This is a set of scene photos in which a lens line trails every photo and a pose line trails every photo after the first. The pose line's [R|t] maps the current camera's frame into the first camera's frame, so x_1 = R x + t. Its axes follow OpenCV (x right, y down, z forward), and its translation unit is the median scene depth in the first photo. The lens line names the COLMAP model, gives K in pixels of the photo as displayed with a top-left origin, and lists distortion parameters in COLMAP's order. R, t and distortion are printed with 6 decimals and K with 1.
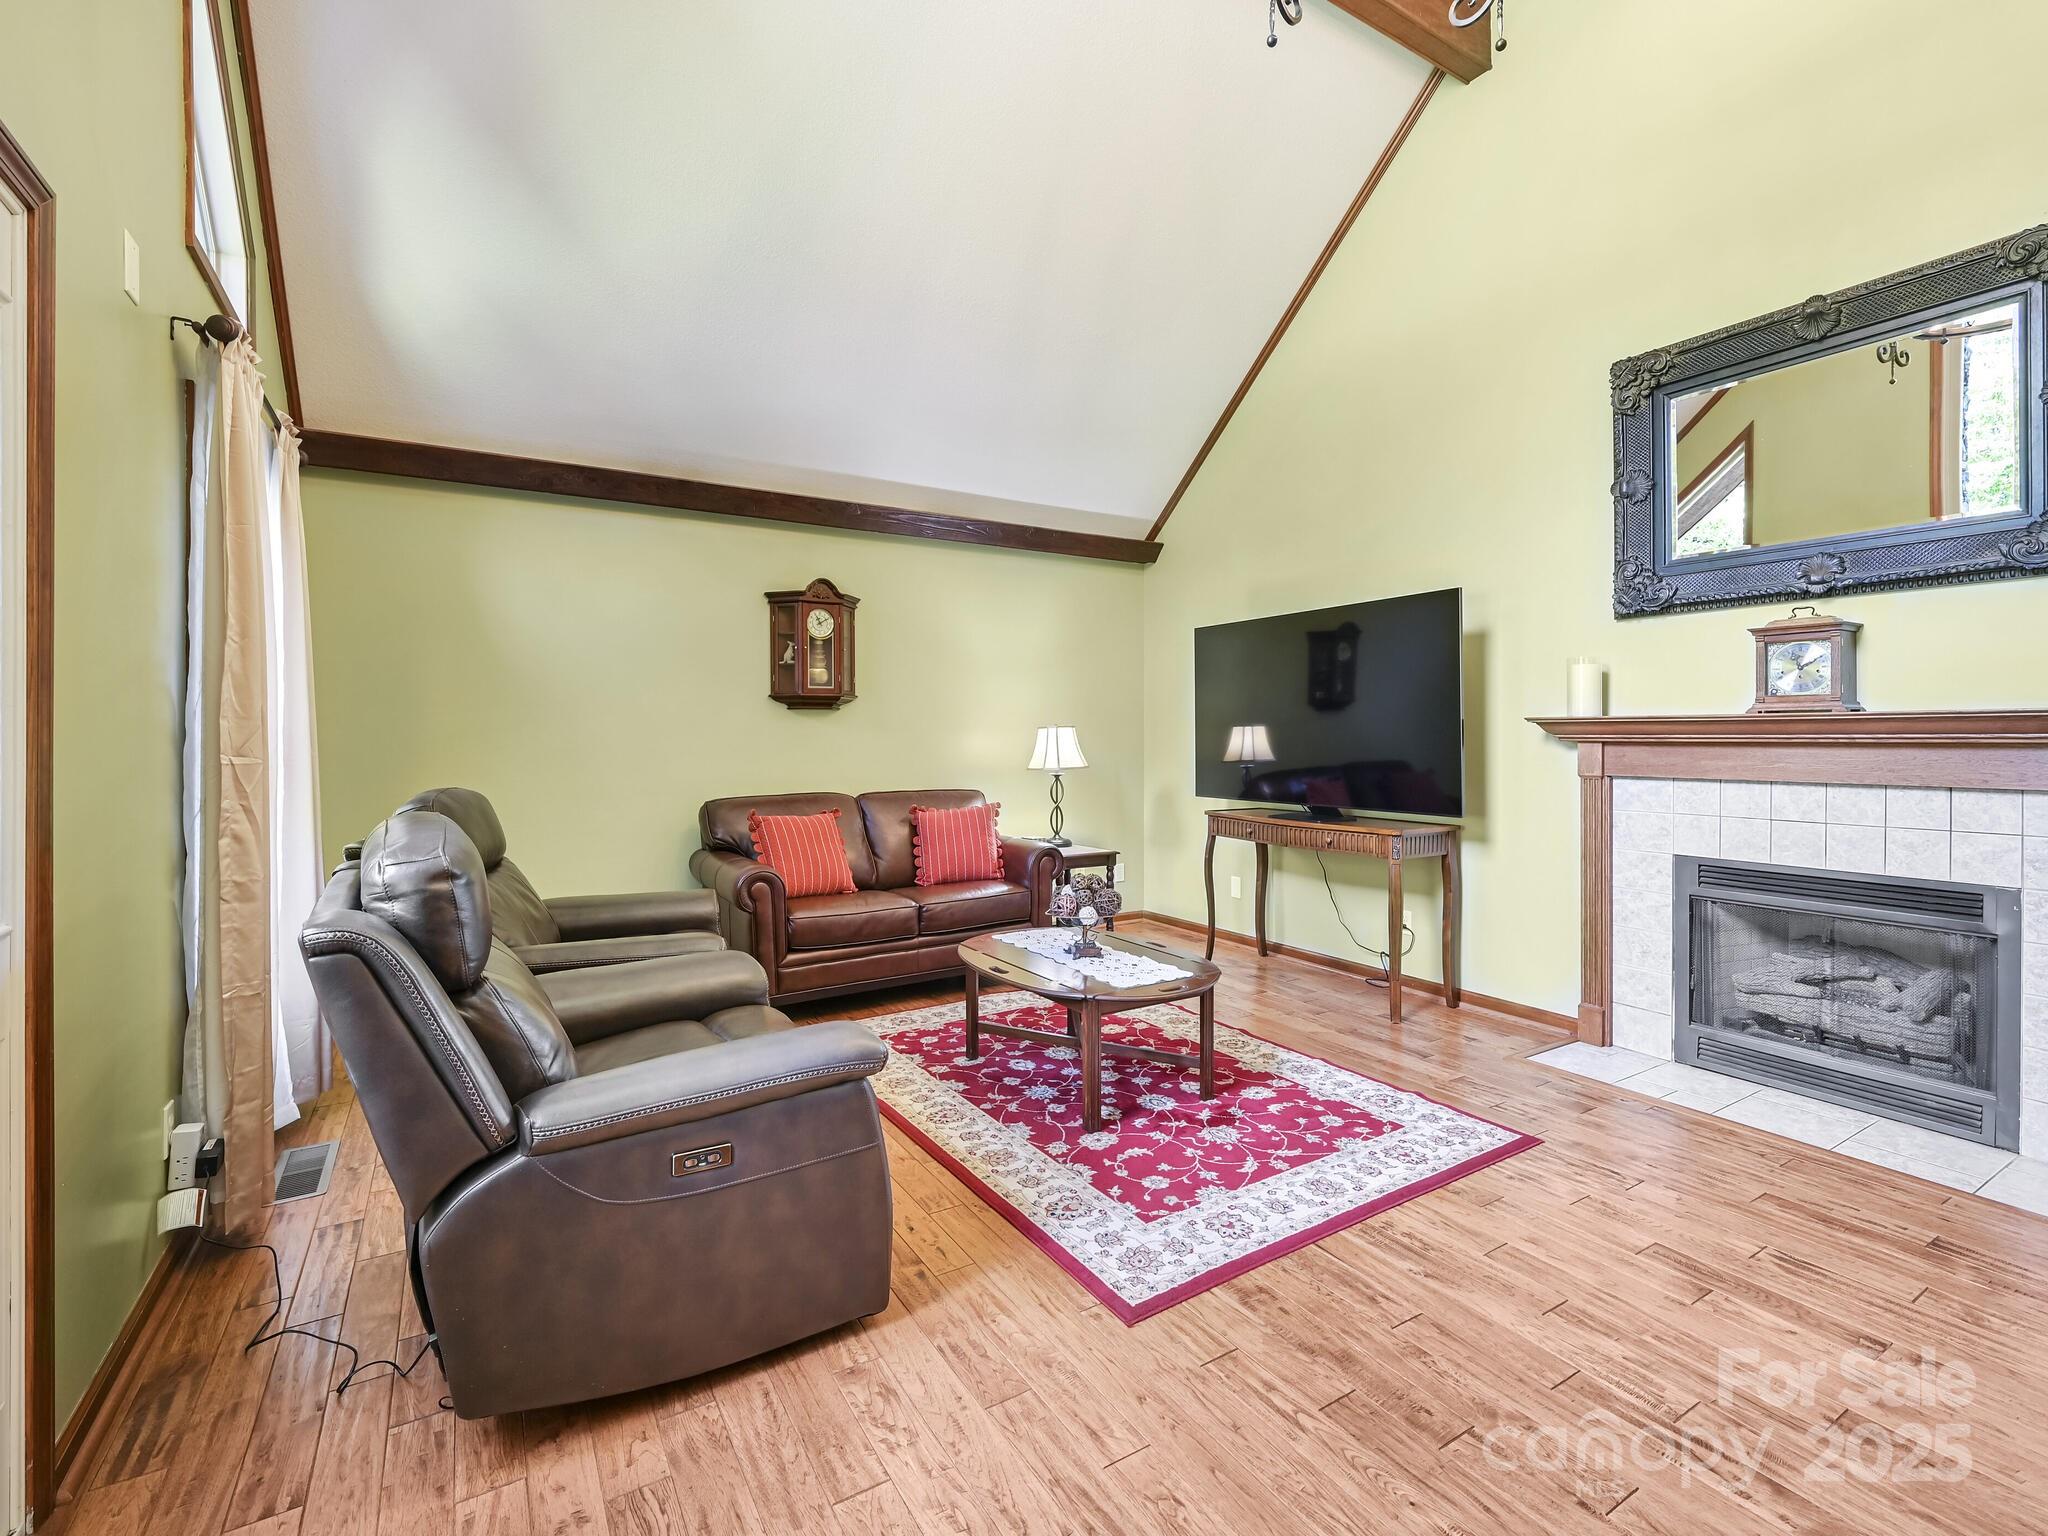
lens RADIAL K [[928.2, 0, 1044.7], [0, 928.2, 750.7], [0, 0, 1]] dist [-0.002506, 0.001220]
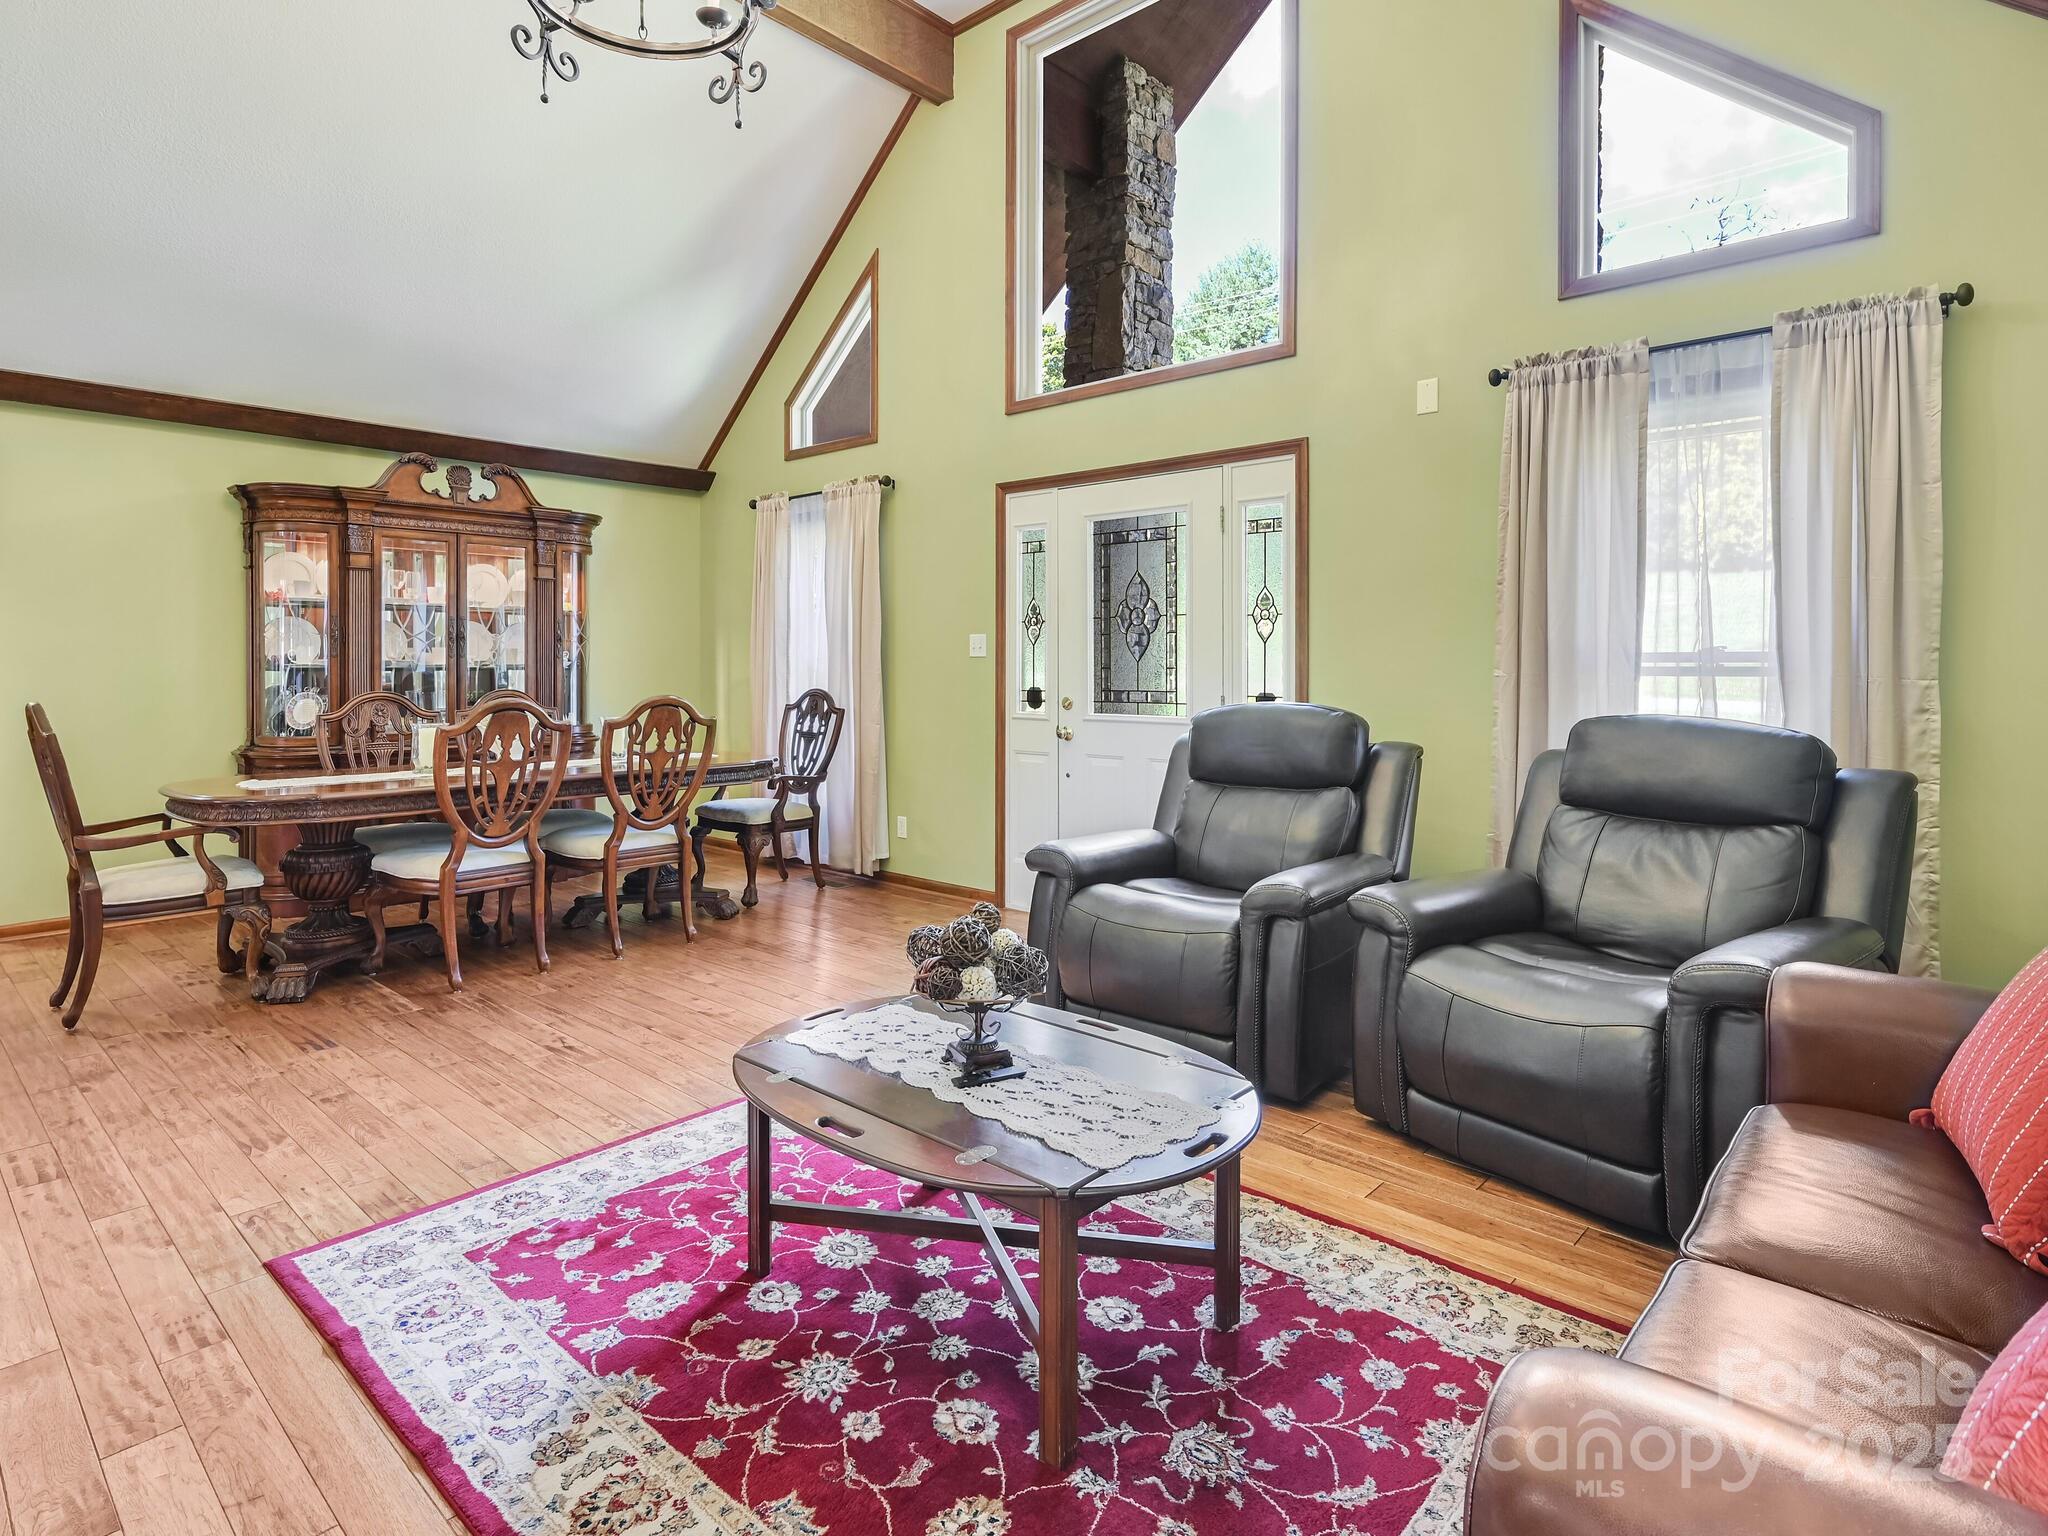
lens RADIAL K [[1104.7, 0, 1050.8], [0, 1104.7, 674.7], [0, 0, 1]] dist [-0.000190, 0.000878]
pose [[-0.960779, 0.005320, -0.277265, 0.198197], [-0.002347, 0.999624, 0.027314, -0.024415], [0.277306, 0.026894, -0.960405, 1.797460]]
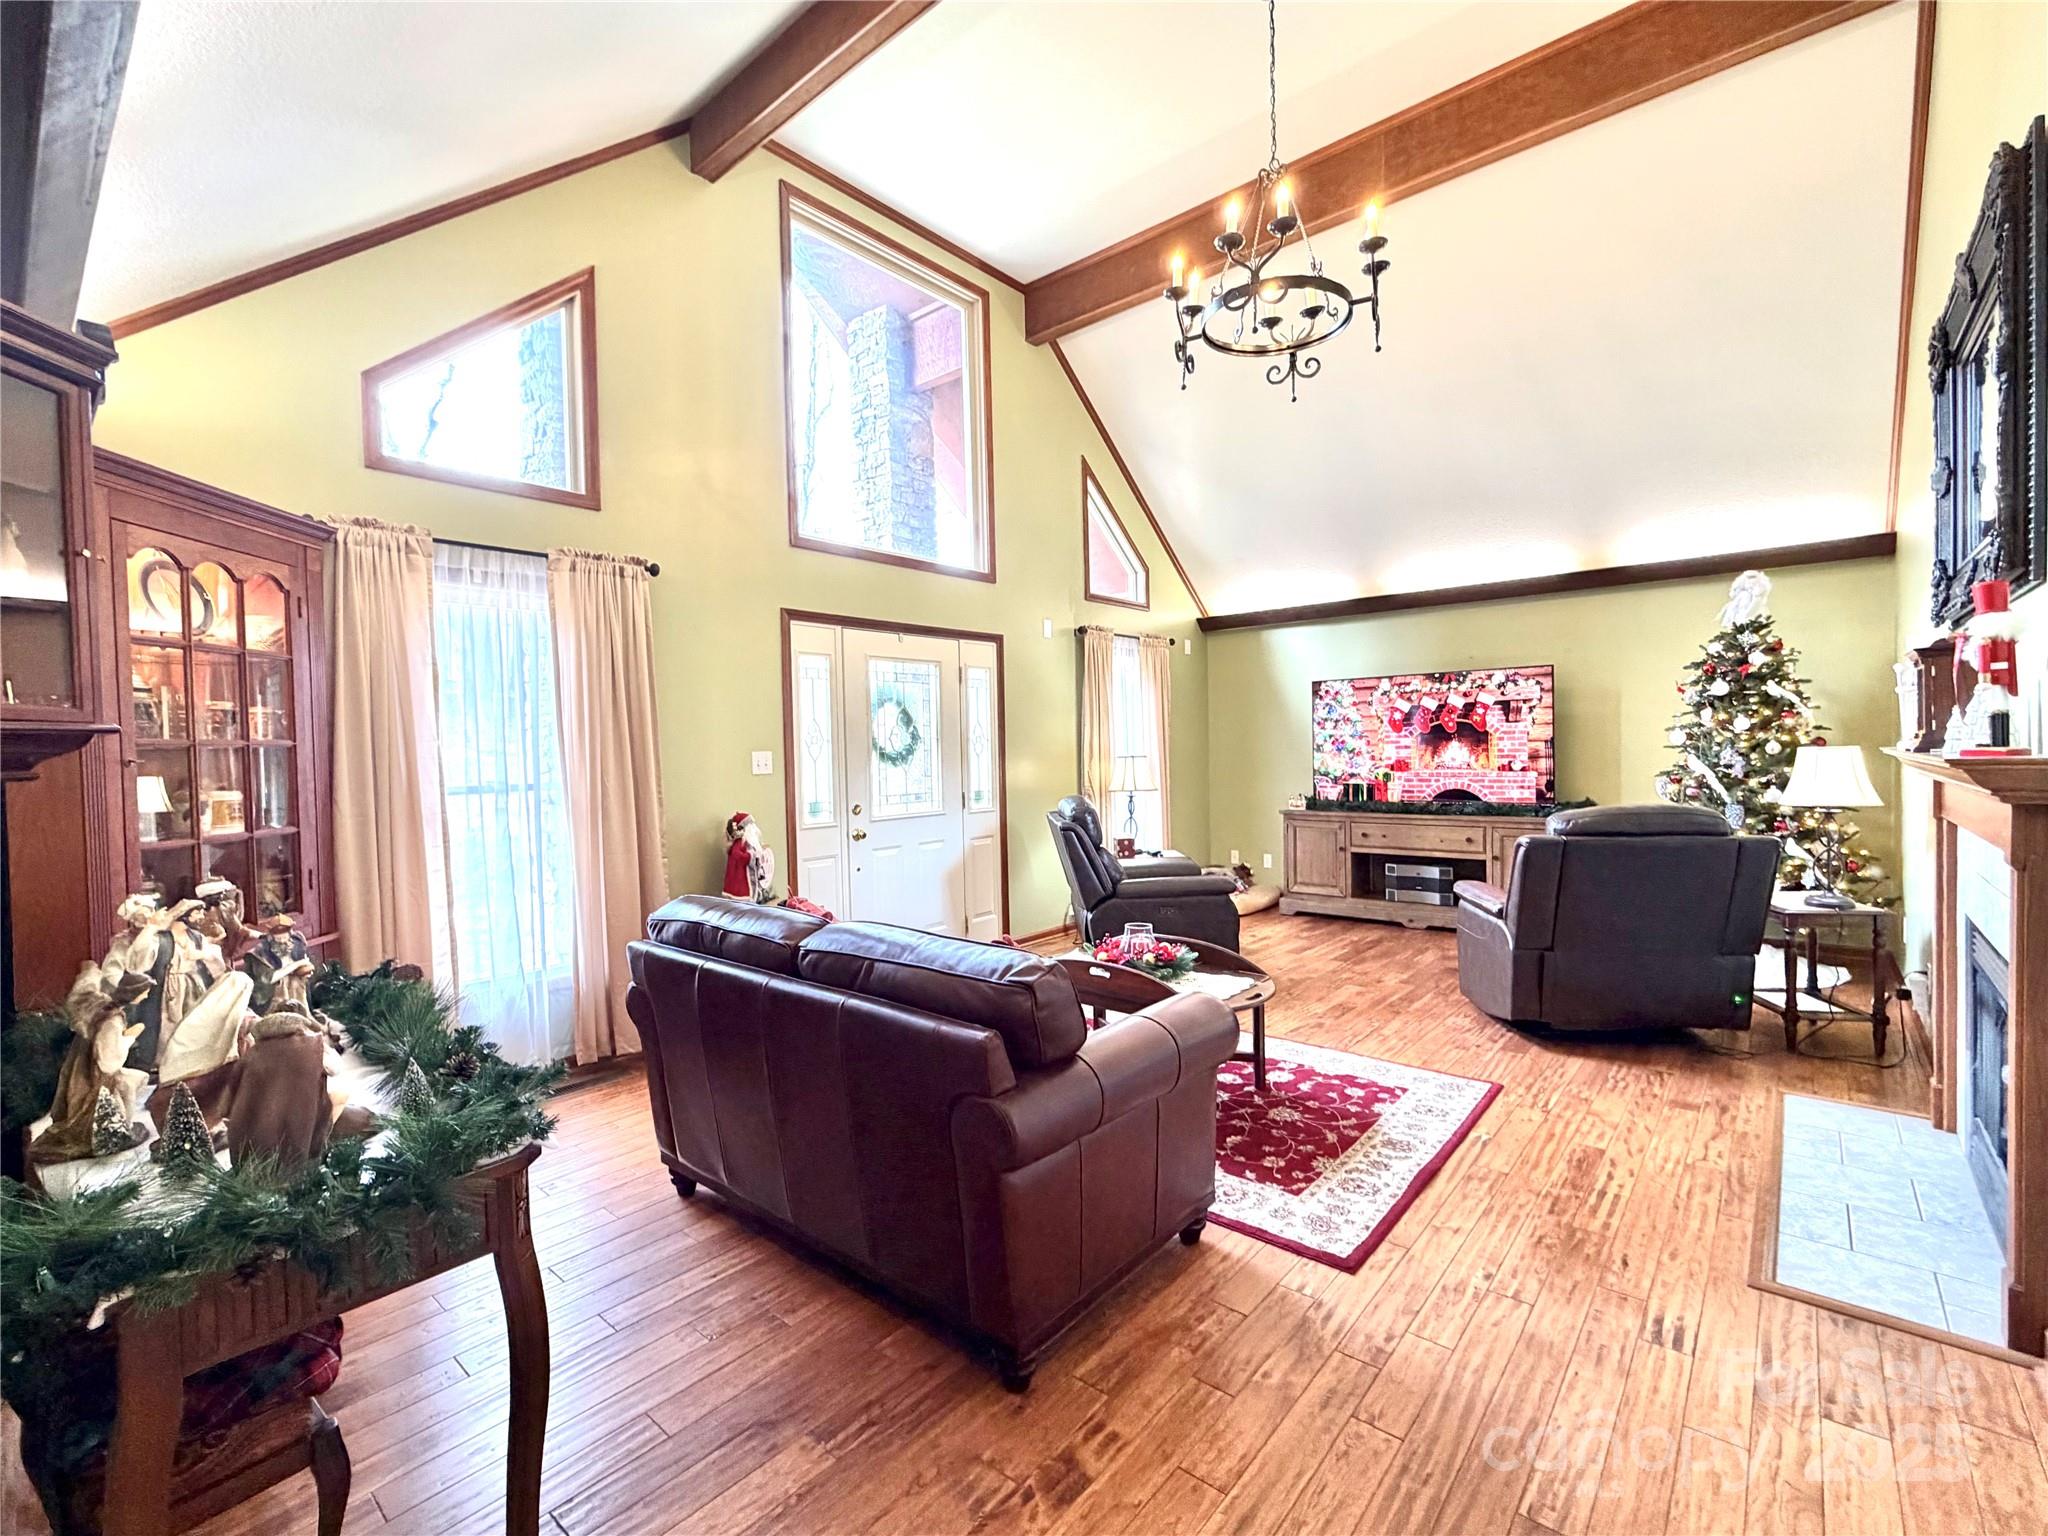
lens RADIAL K [[900.1, 0, 1027.8], [0, 900.1, 769.8], [0, 0, 1]] dist [0.001412, -0.001653]
pose [[0.297383, 0.021333, -0.954520, 1.399055], [0.002830, 0.999726, 0.023225, -0.044986], [0.954754, -0.009608, 0.297242, -0.060339]]
